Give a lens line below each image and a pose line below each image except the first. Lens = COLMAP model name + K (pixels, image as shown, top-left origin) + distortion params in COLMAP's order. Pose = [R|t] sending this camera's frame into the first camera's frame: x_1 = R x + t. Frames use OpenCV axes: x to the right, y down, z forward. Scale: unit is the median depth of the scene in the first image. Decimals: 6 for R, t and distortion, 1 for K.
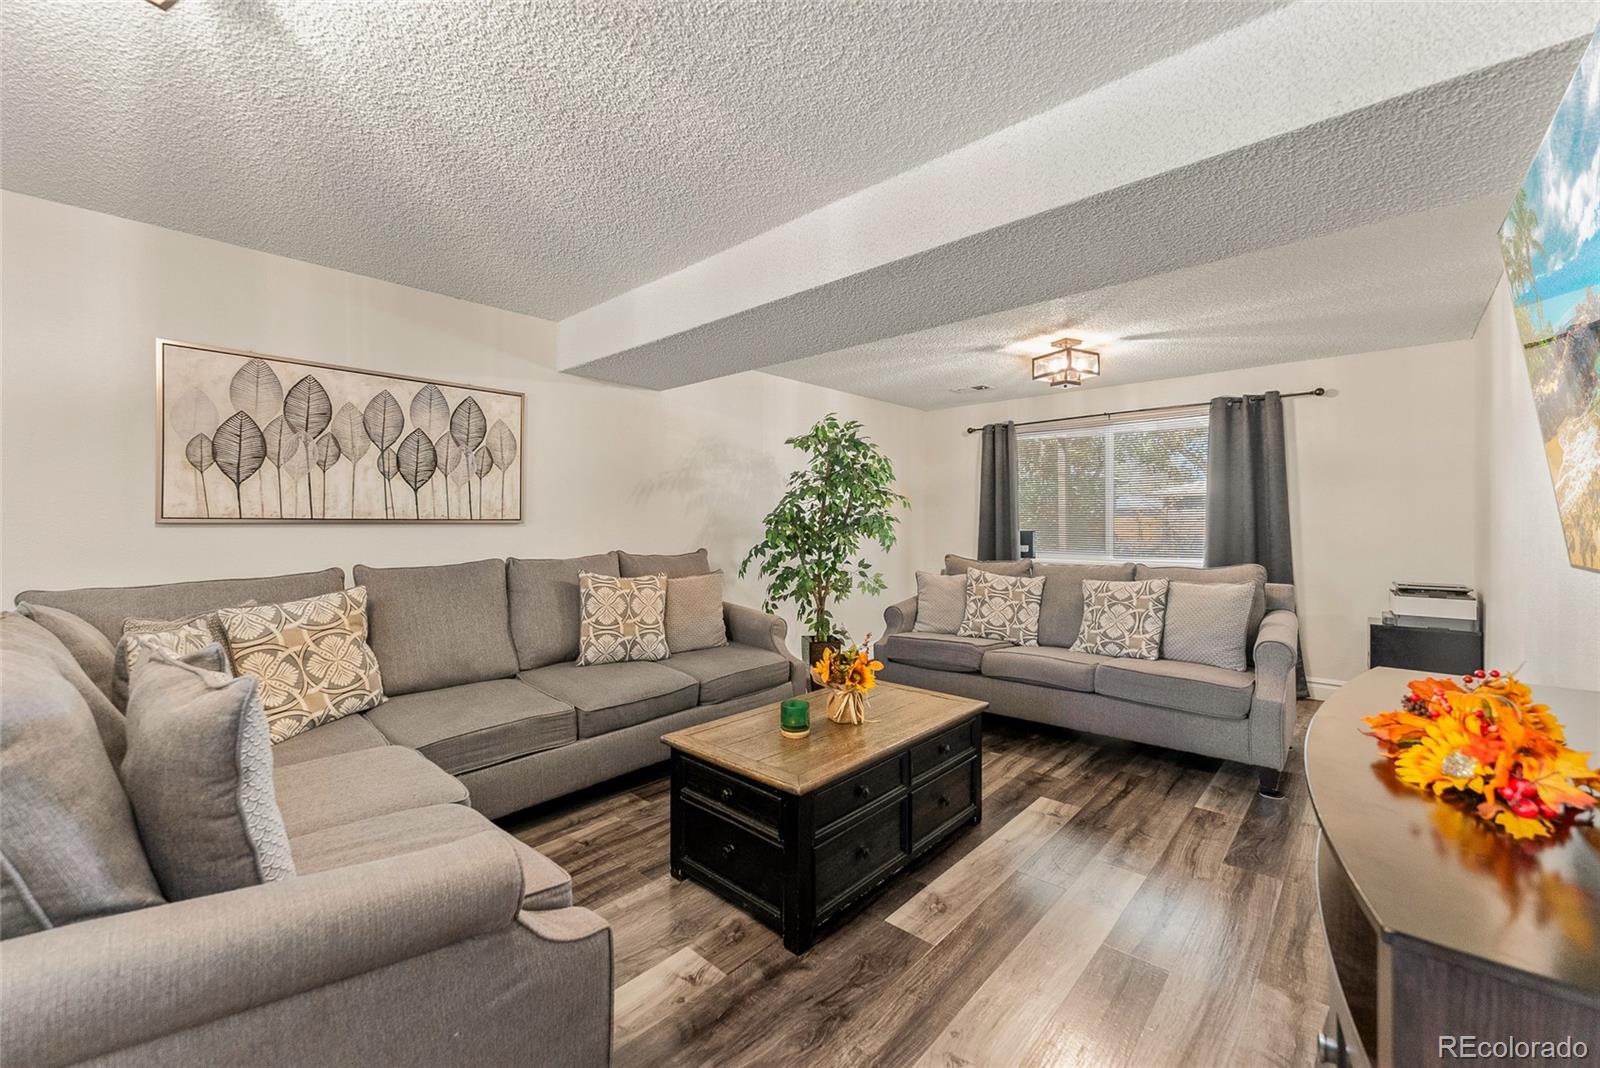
lens RADIAL K [[646.5, 0, 803.0], [0, 646.5, 518.8], [0, 0, 1]] dist [-0.003082, 0.001200]
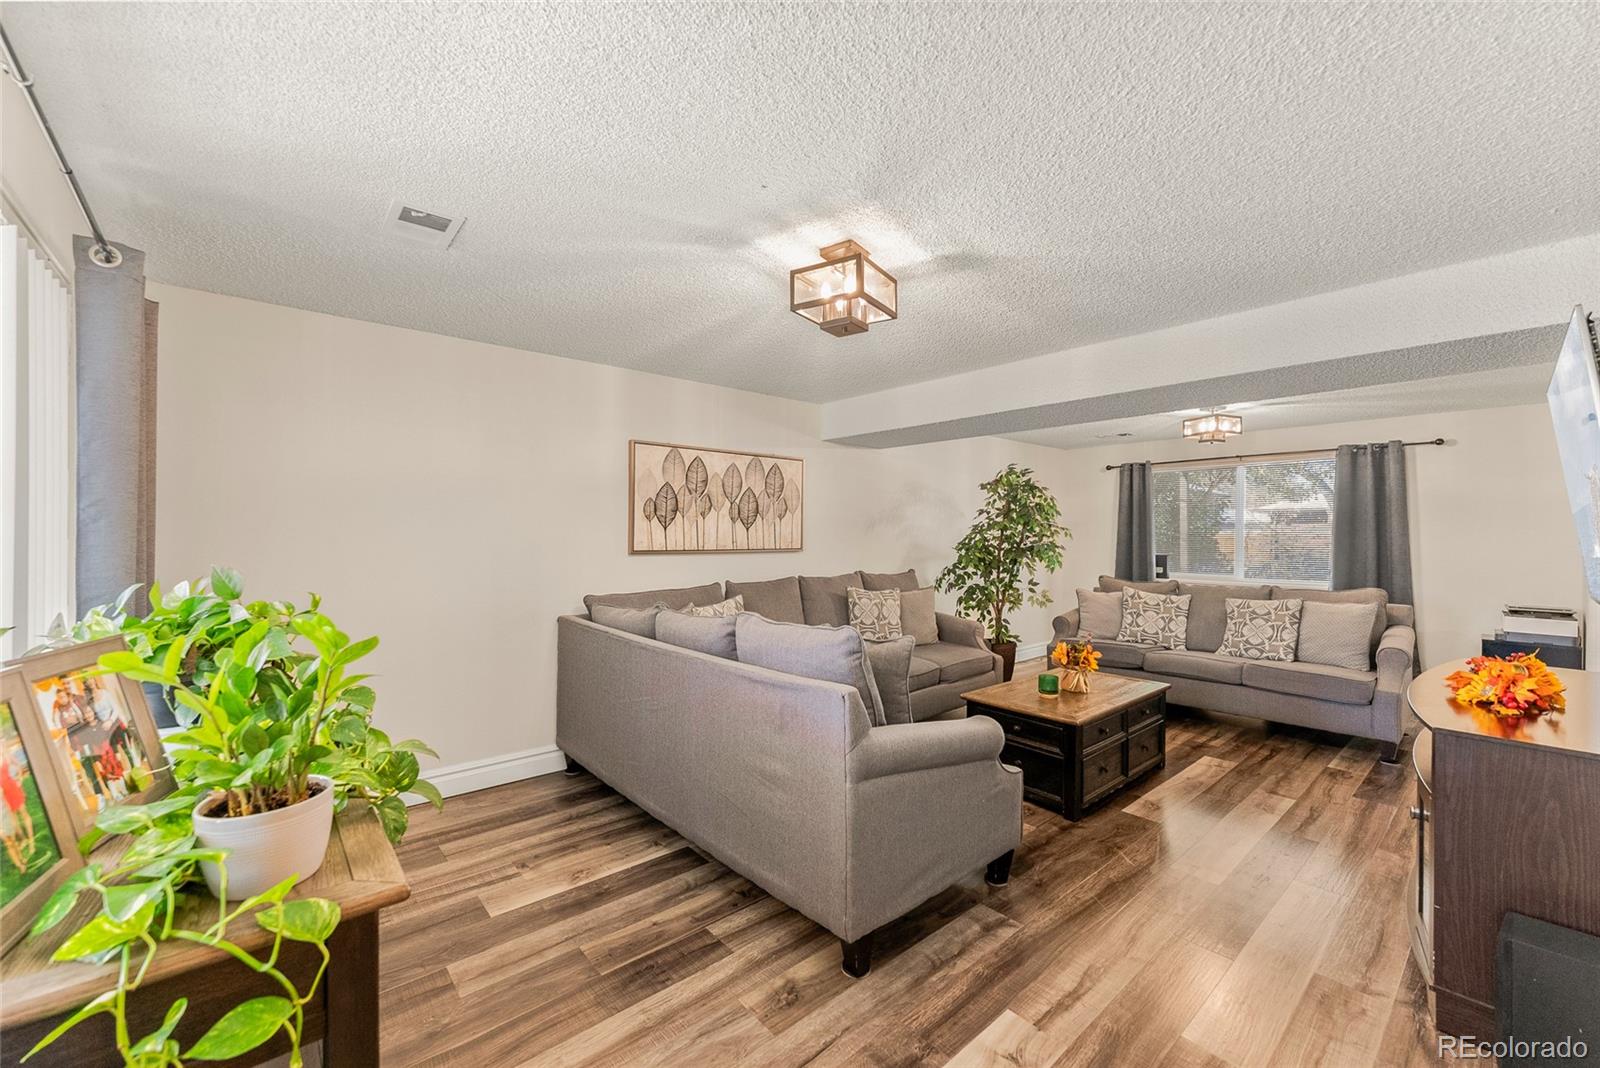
lens RADIAL K [[646.5, 0, 795.0], [0, 646.5, 534.6], [0, 0, 1]] dist [-0.003082, 0.001200]
pose [[0.992653, 0.005699, -0.120862, -0.293655], [-0.004720, 0.999954, 0.008382, -0.042435], [0.120904, -0.007750, 0.992634, -0.409602]]
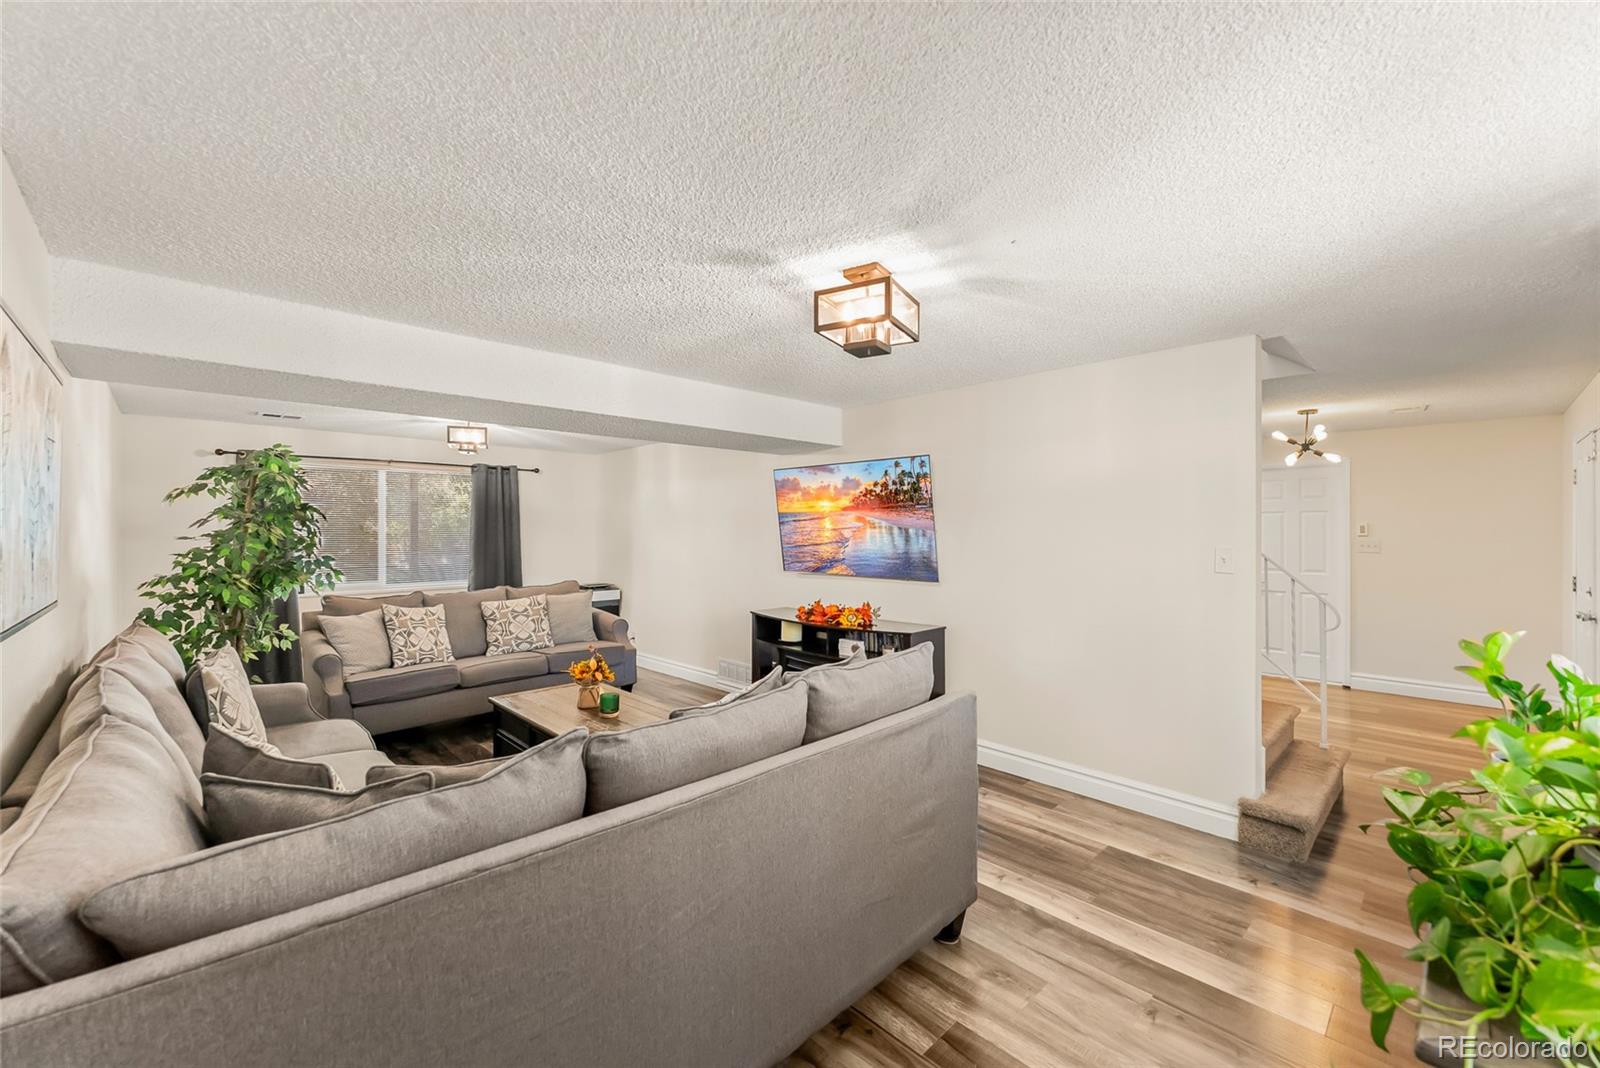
lens RADIAL K [[646.5, 0, 803.8], [0, 646.5, 533.8], [0, 0, 1]] dist [-0.003082, 0.001200]
pose [[0.051146, -0.005839, 0.998674, -1.019510], [-0.003267, 0.999977, 0.006014, -0.066776], [-0.998686, -0.003571, 0.051126, 0.328256]]
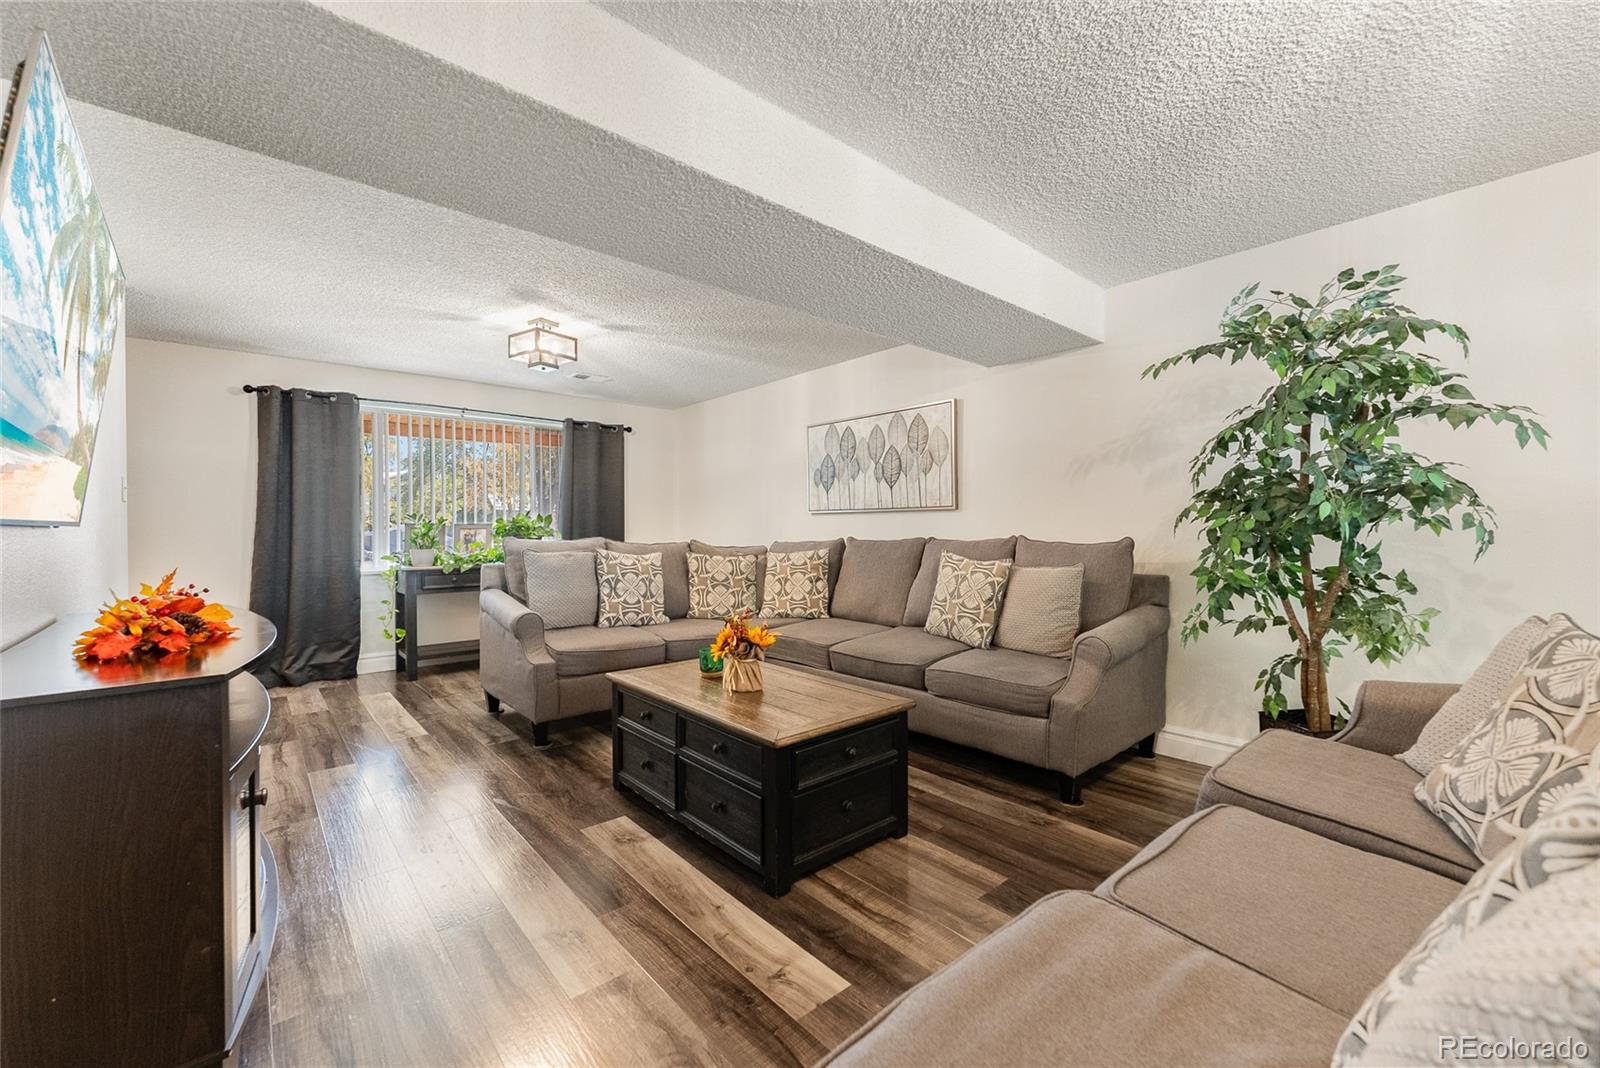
lens RADIAL K [[646.5, 0, 796.7], [0, 646.5, 530.7], [0, 0, 1]] dist [-0.003082, 0.001200]
pose [[-0.125550, 0.001787, -0.992086, 0.799904], [0.006705, 0.999977, 0.000953, 0.044591], [0.992065, -0.006533, -0.125559, 0.902424]]
